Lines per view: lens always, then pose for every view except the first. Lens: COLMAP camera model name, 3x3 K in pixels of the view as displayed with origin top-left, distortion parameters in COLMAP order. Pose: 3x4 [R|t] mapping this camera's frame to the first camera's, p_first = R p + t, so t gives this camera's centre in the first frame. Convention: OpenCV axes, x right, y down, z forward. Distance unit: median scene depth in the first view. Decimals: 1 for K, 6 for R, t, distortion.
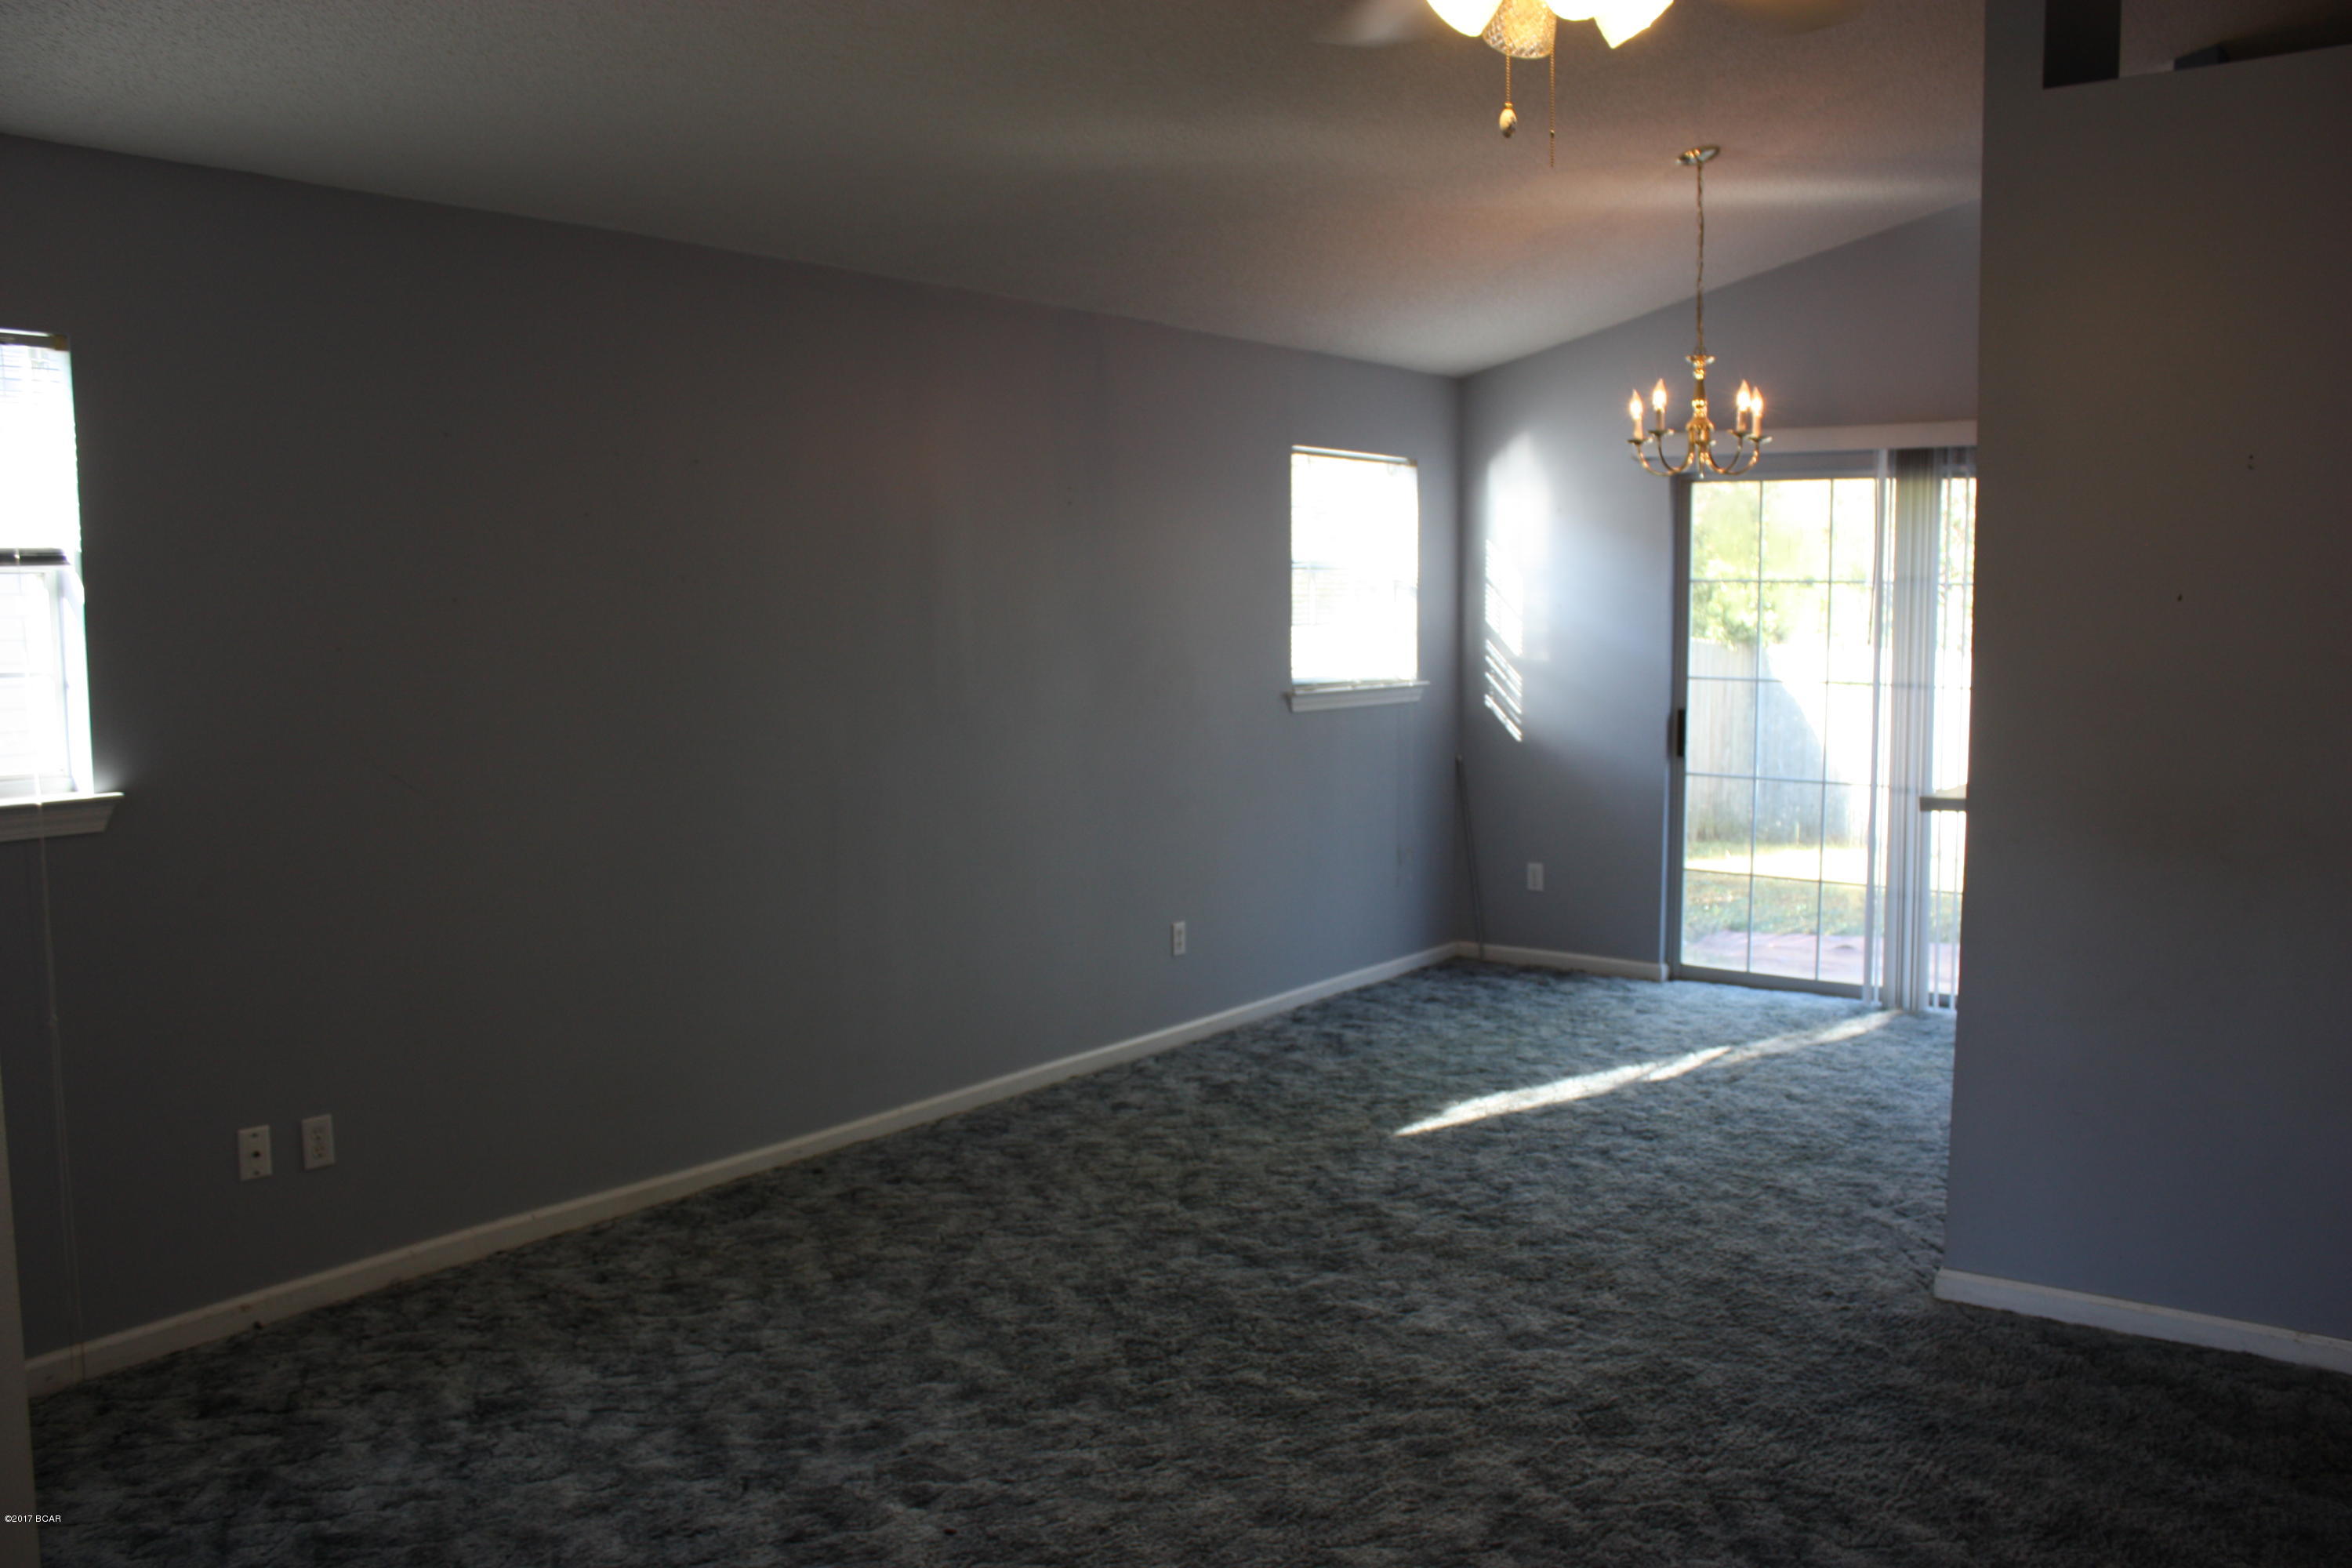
lens RADIAL K [[1946.5, 0, 1240.0], [0, 1946.5, 788.8], [0, 0, 1]] dist [-0.172069, 0.169115]
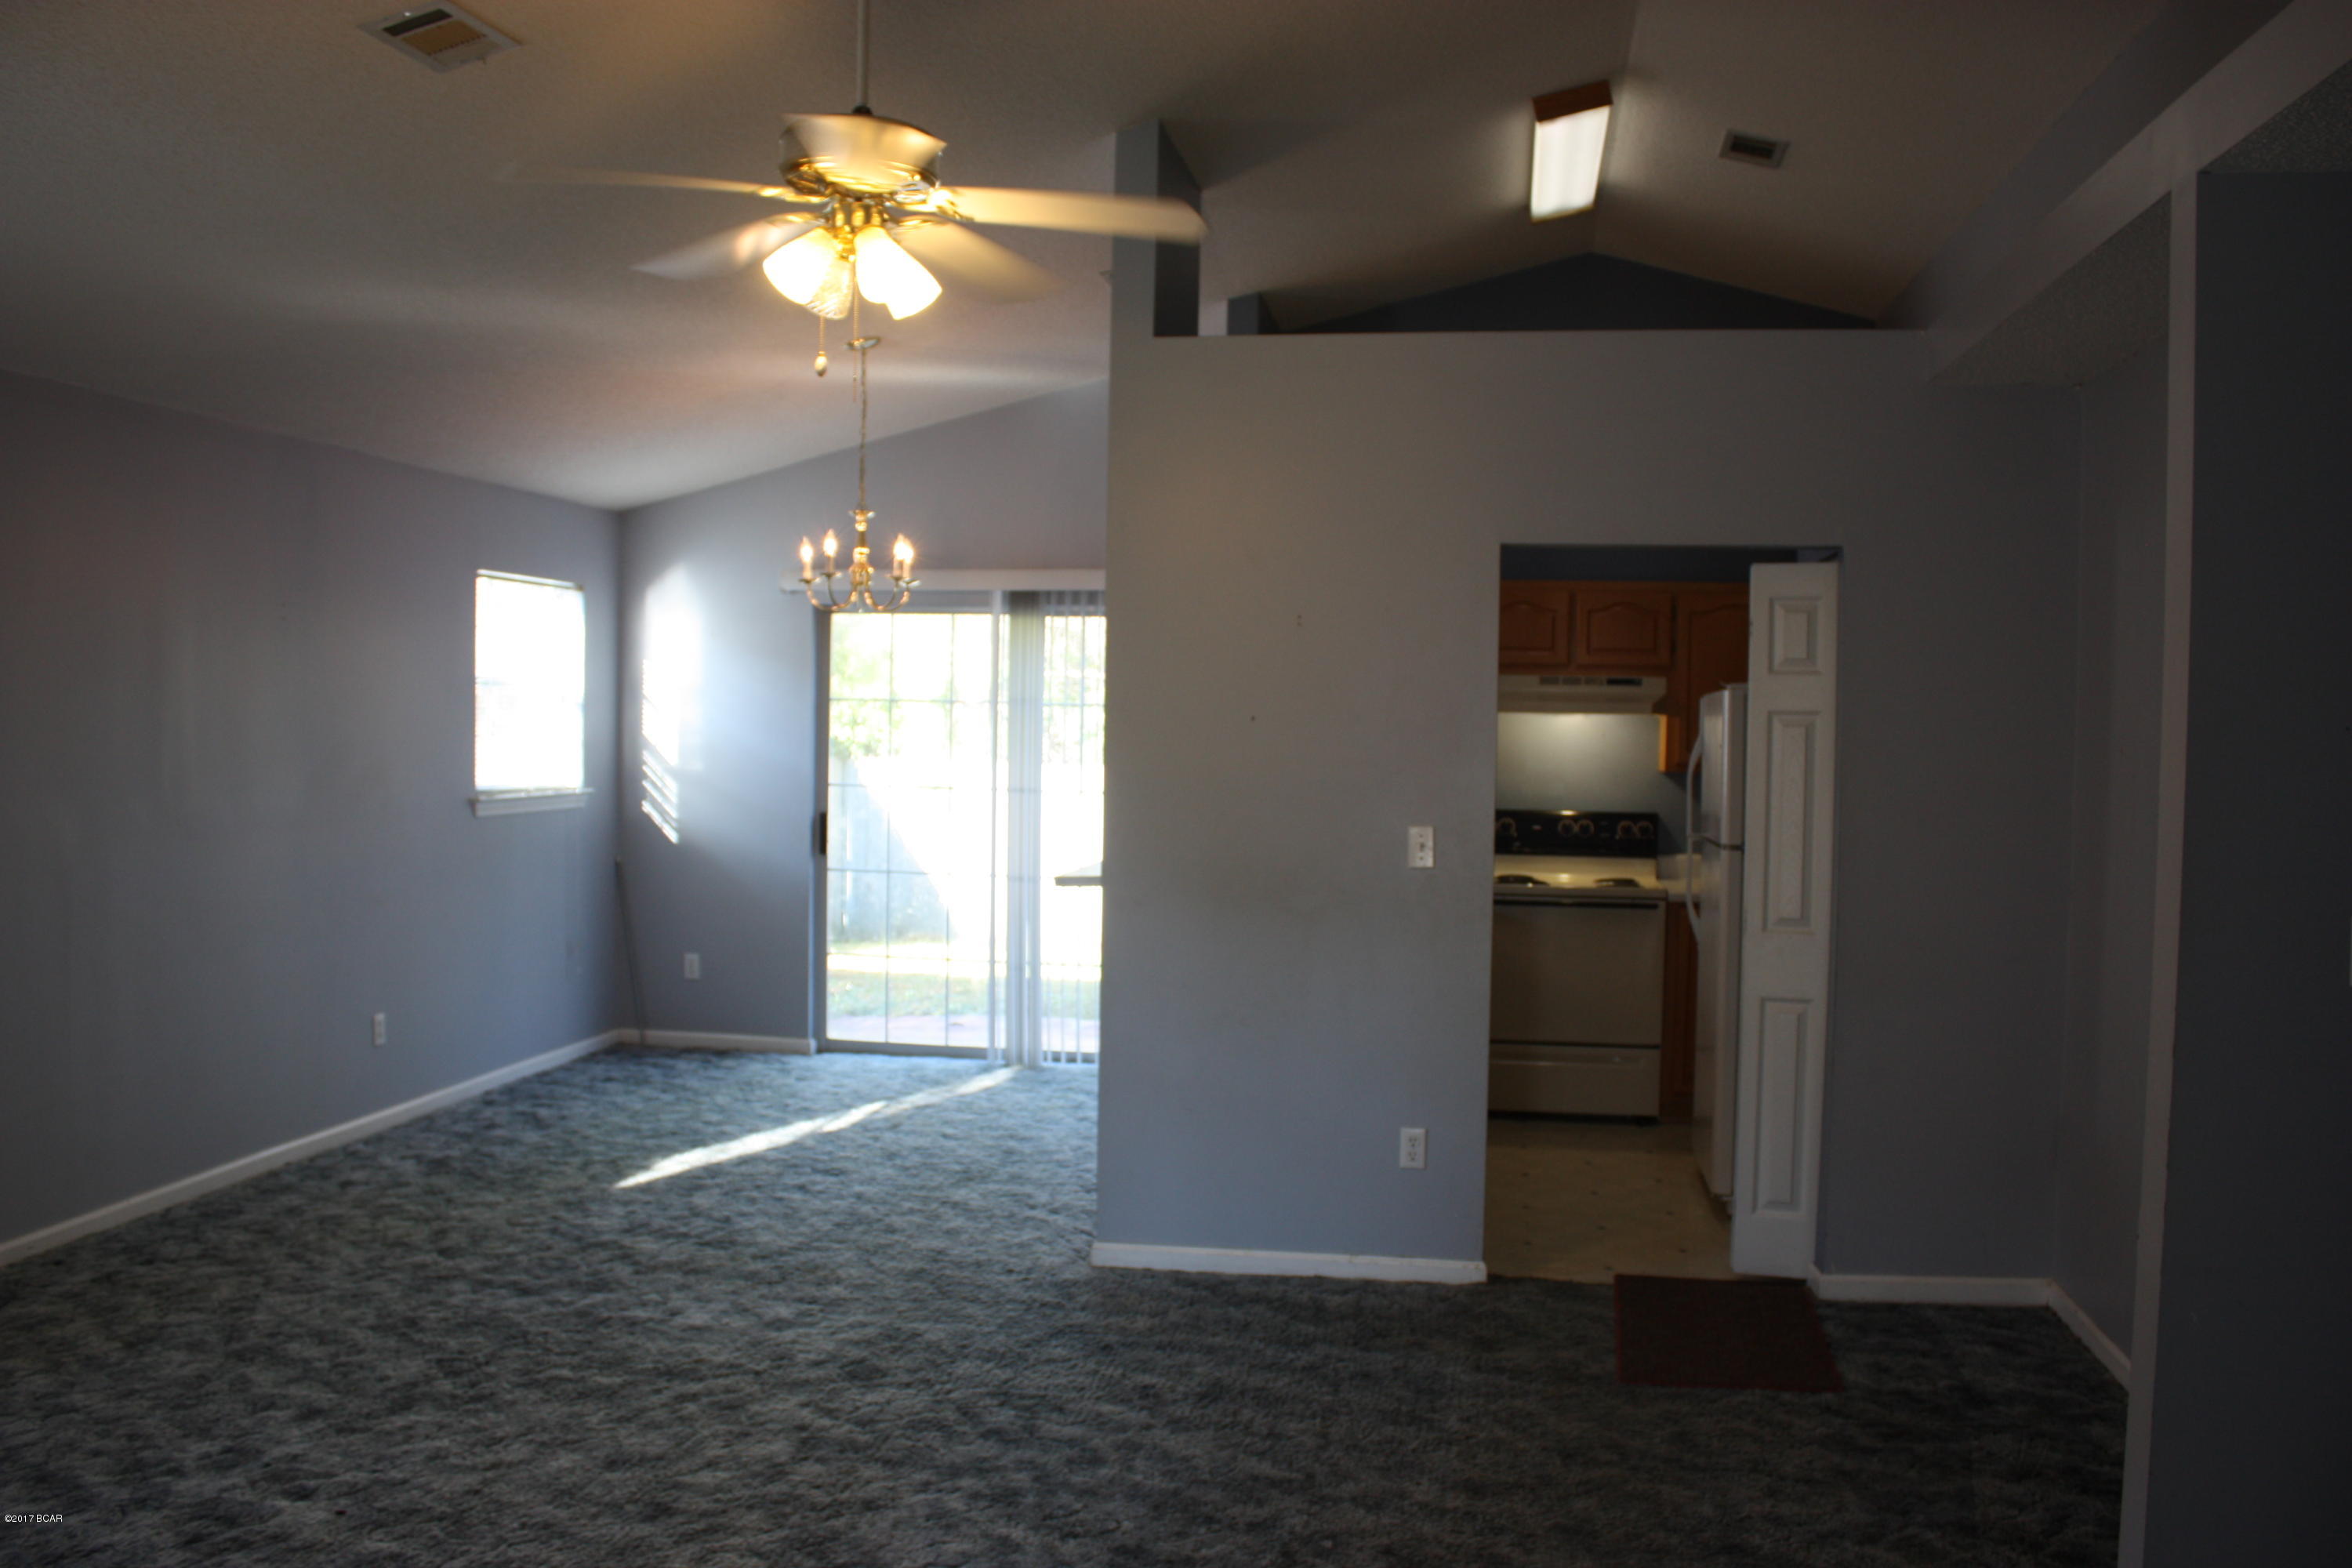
lens RADIAL K [[1946.5, 0, 1240.0], [0, 1946.5, 788.8], [0, 0, 1]] dist [-0.172069, 0.169115]
pose [[0.885680, 0.000846, 0.464296, -0.136641], [0.026792, 0.998239, -0.052927, 0.019207], [-0.463523, 0.059316, 0.884097, -0.196621]]
